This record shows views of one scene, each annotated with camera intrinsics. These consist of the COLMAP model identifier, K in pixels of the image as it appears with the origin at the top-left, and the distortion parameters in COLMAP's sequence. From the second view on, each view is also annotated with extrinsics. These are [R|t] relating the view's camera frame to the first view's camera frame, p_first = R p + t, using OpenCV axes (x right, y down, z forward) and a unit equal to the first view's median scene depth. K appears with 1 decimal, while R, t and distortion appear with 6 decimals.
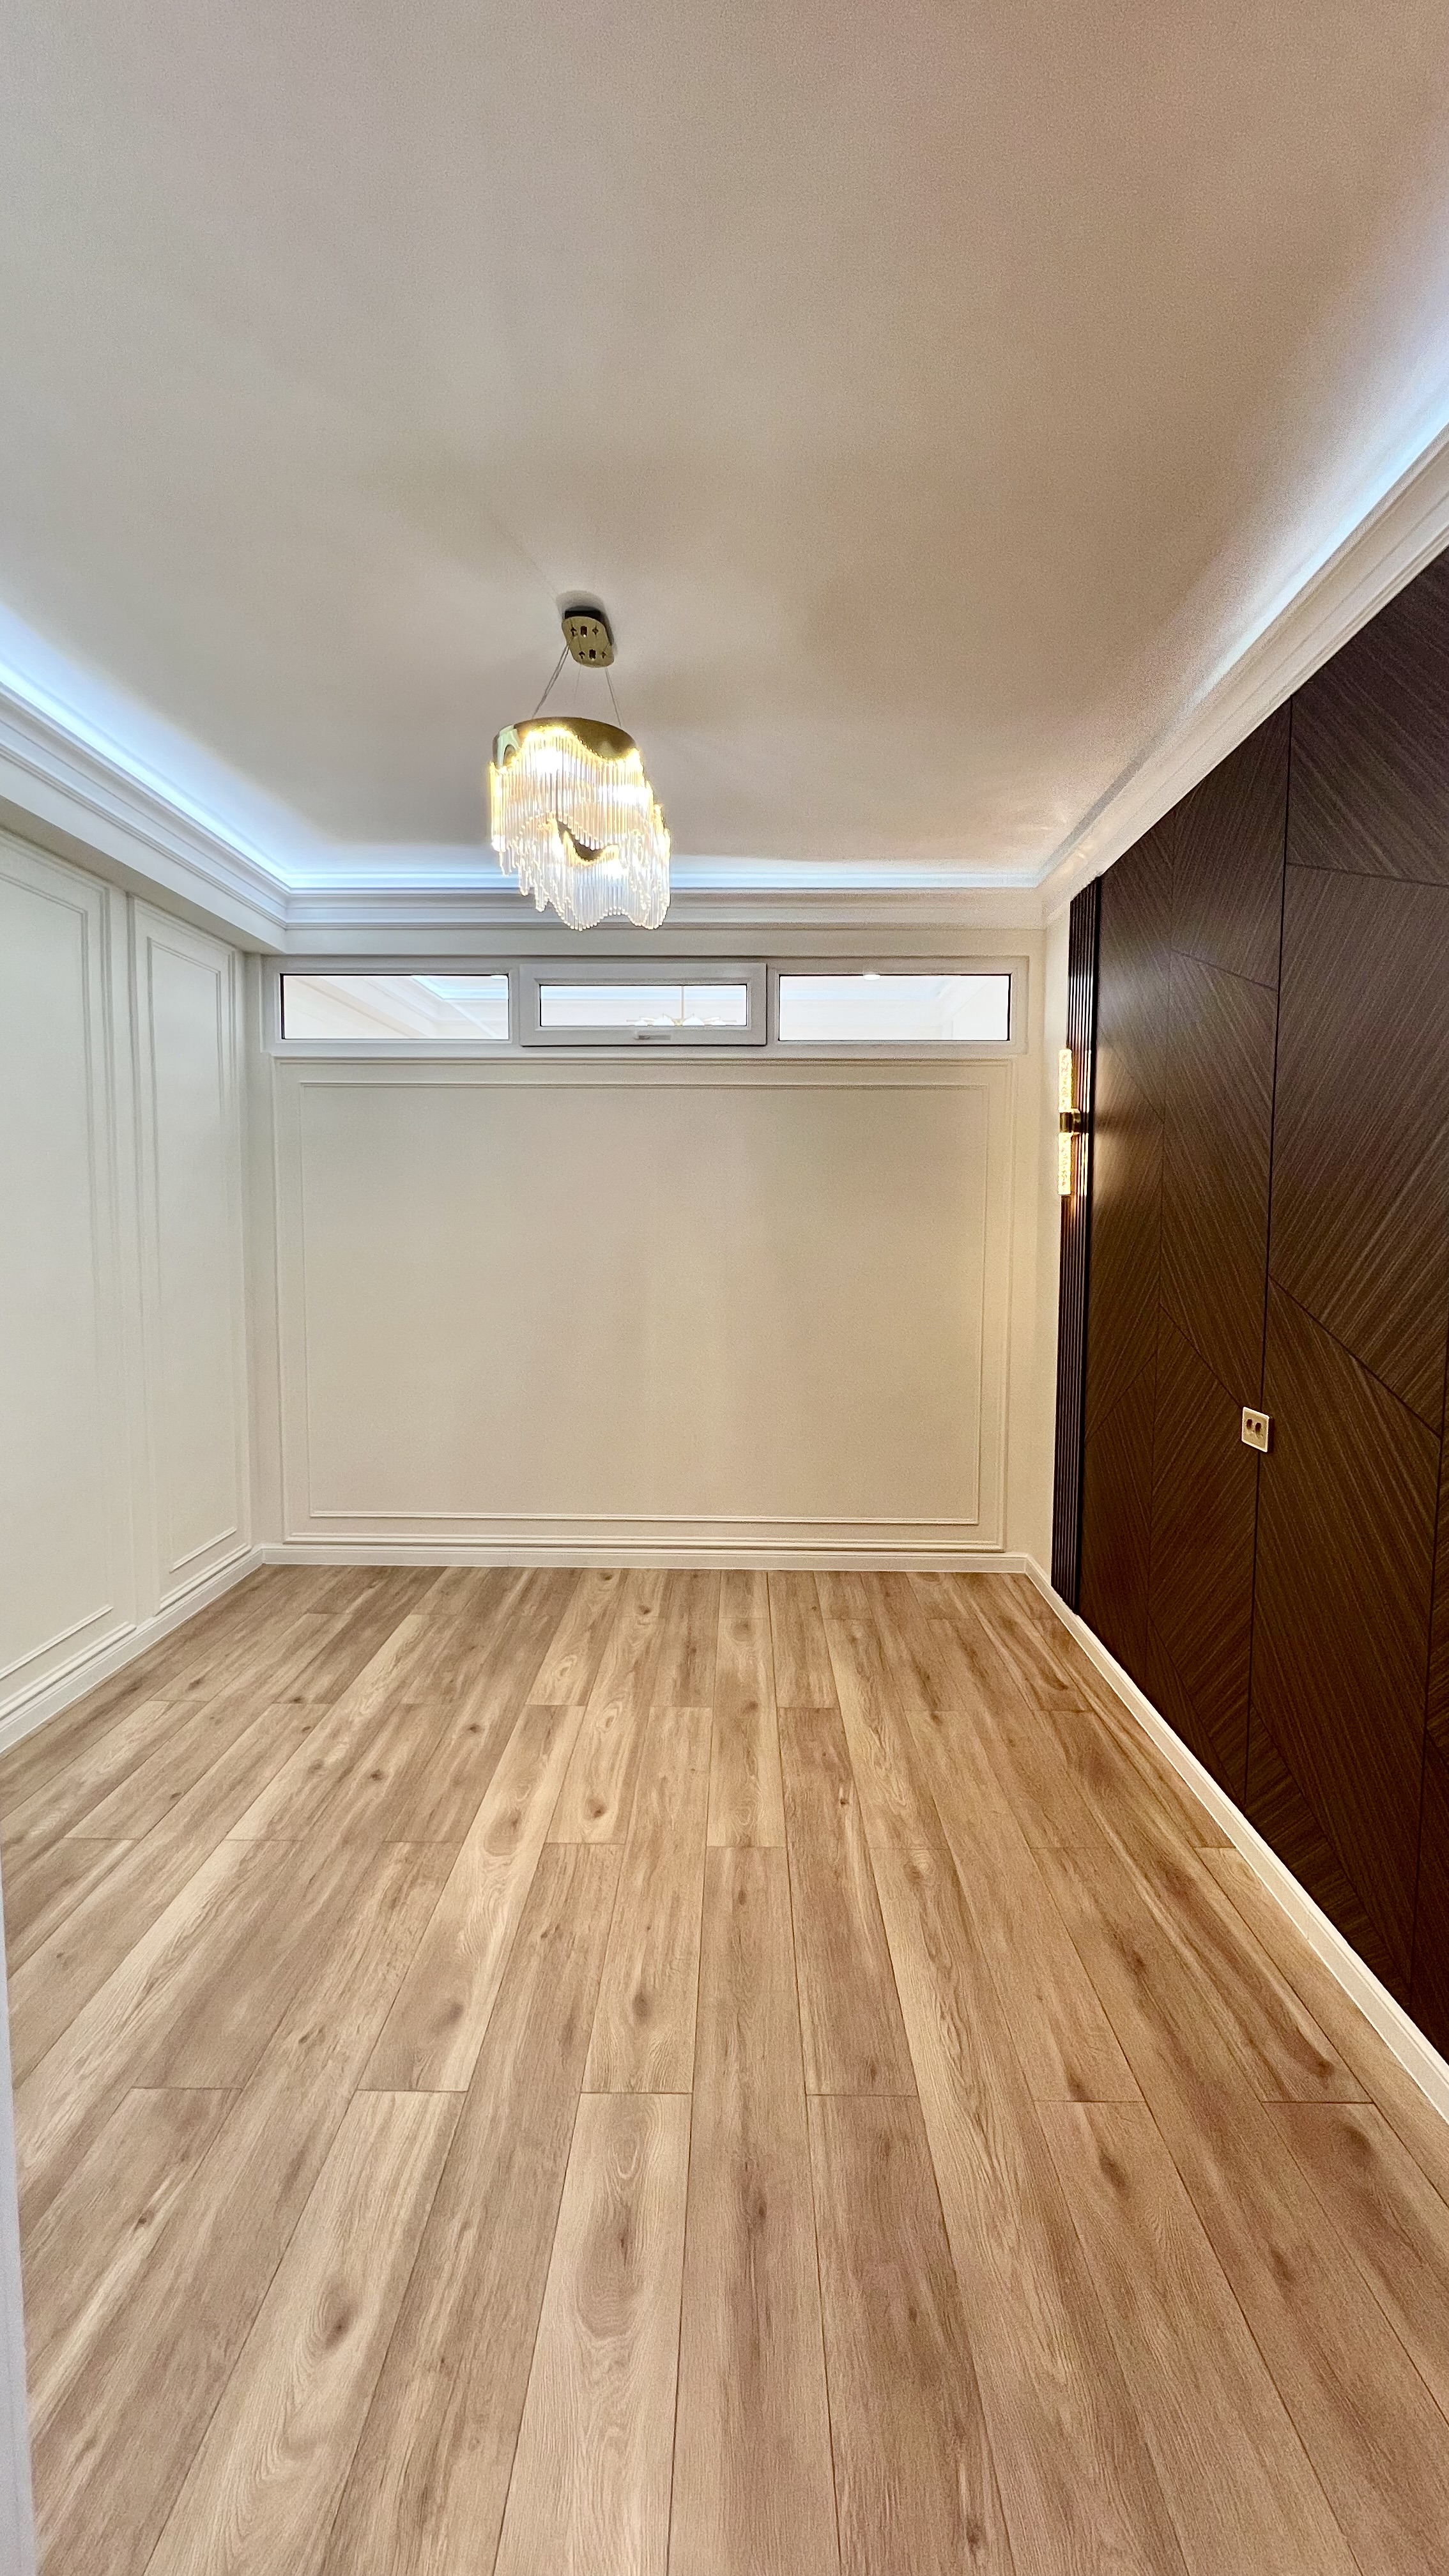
lens RADIAL K [[1033.4, 0, 729.8], [0, 1033.4, 1287.8], [0, 0, 1]] dist [-0.000169, 0.000498]
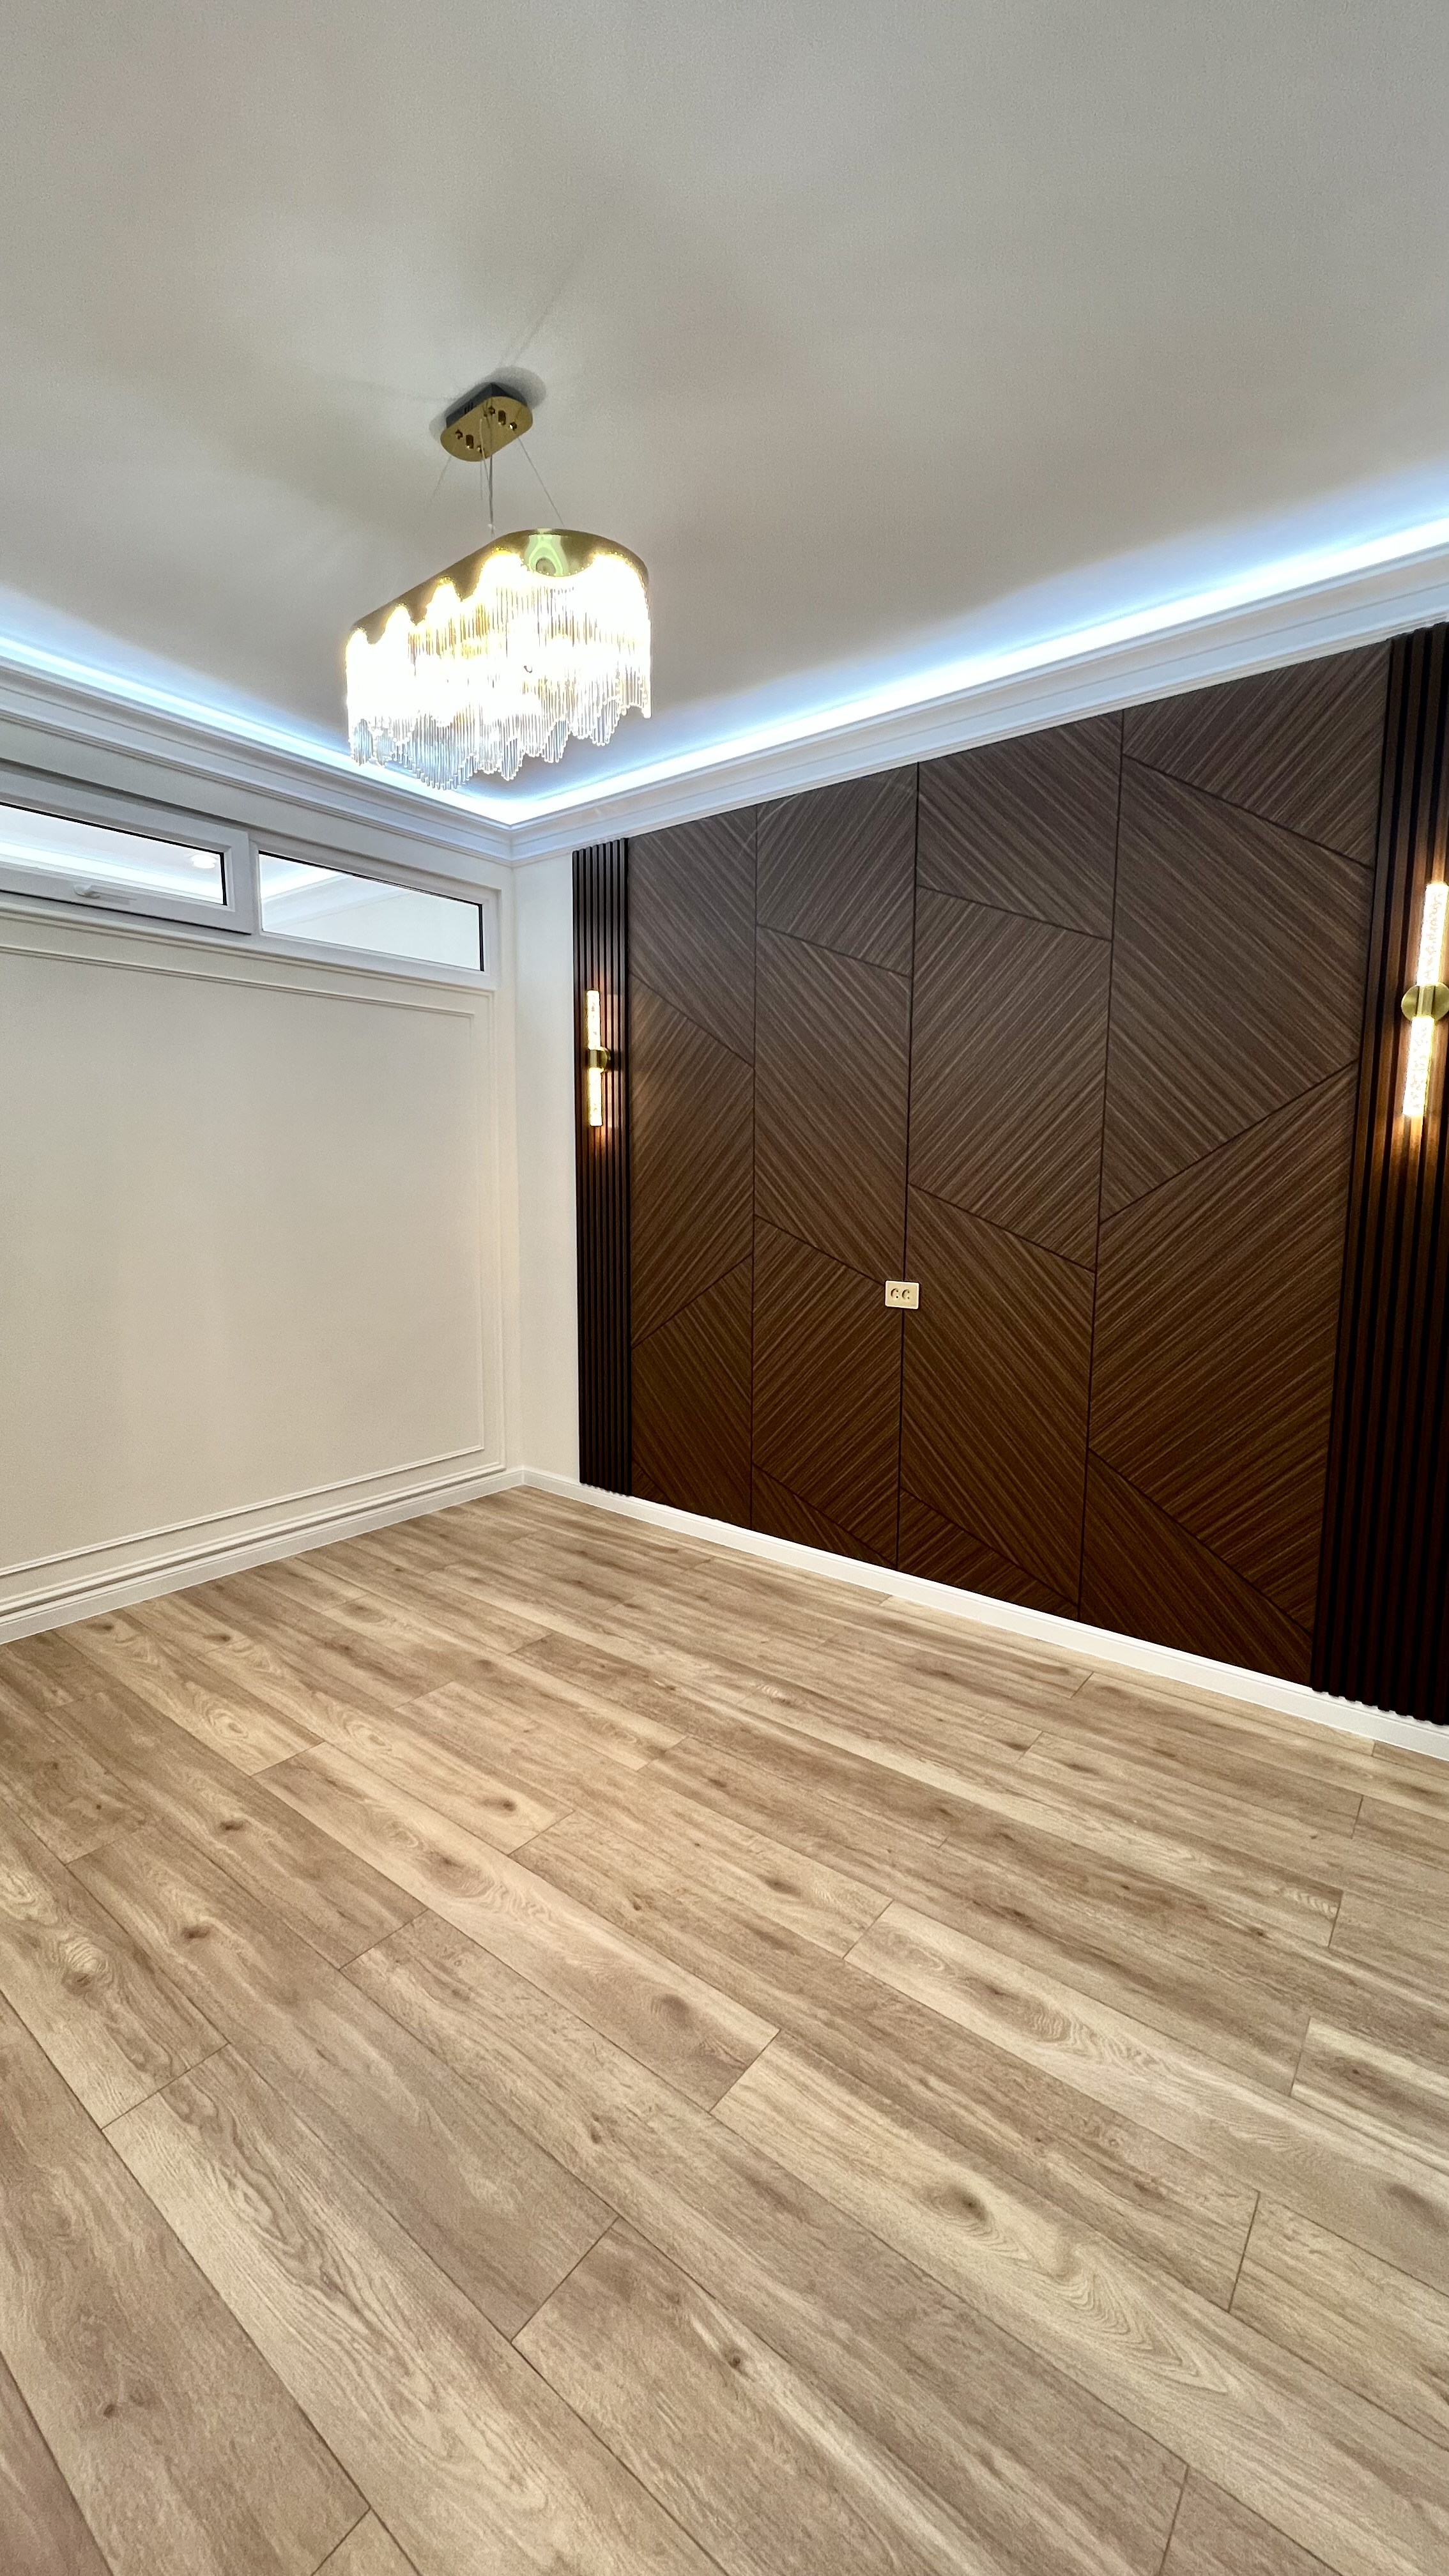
lens RADIAL K [[1033.4, 0, 733.9], [0, 1033.4, 1287.3], [0, 0, 1]] dist [-0.000169, 0.000498]
pose [[0.601236, -0.096347, 0.793242, -0.980466], [0.054590, 0.995338, 0.079518, 0.004417], [-0.797205, -0.004506, 0.603692, 0.451388]]
